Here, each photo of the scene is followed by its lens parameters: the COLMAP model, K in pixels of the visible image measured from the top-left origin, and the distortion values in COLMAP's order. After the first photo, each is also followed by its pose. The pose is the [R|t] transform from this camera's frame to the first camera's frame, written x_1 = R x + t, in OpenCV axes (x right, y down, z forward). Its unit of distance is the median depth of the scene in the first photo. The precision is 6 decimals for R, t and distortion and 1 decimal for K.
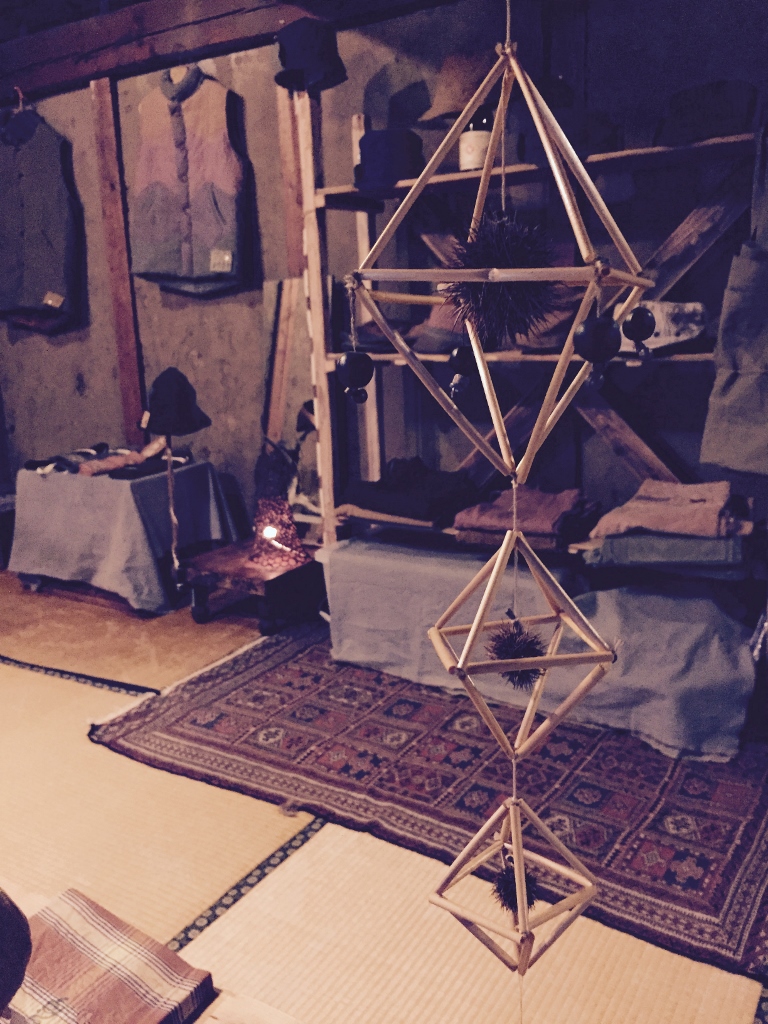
lens RADIAL K [[861.8, 0, 384.7], [0, 861.8, 449.8], [0, 0, 1]] dist [0.059164, -0.000218]
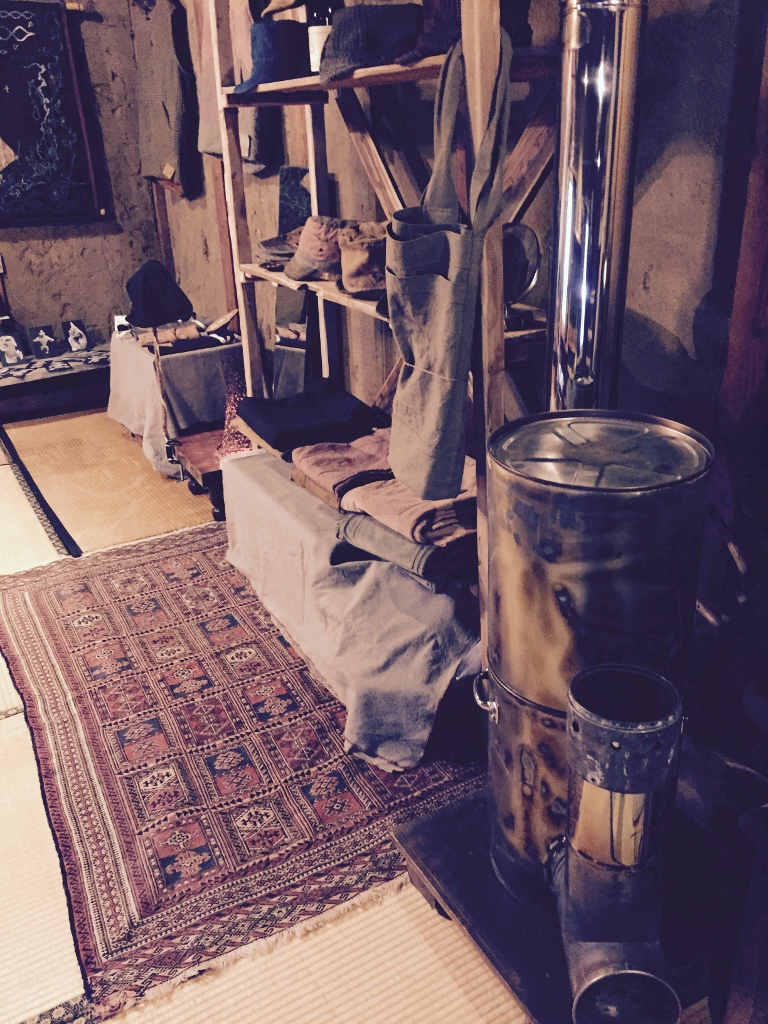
lens RADIAL K [[861.8, 0, 384.7], [0, 861.8, 449.8], [0, 0, 1]] dist [0.059164, -0.000218]
pose [[0.890827, 0.168365, -0.421996, 0.621016], [-0.082247, 0.973219, 0.214664, -0.151381], [0.446837, -0.156521, 0.880817, 0.205385]]
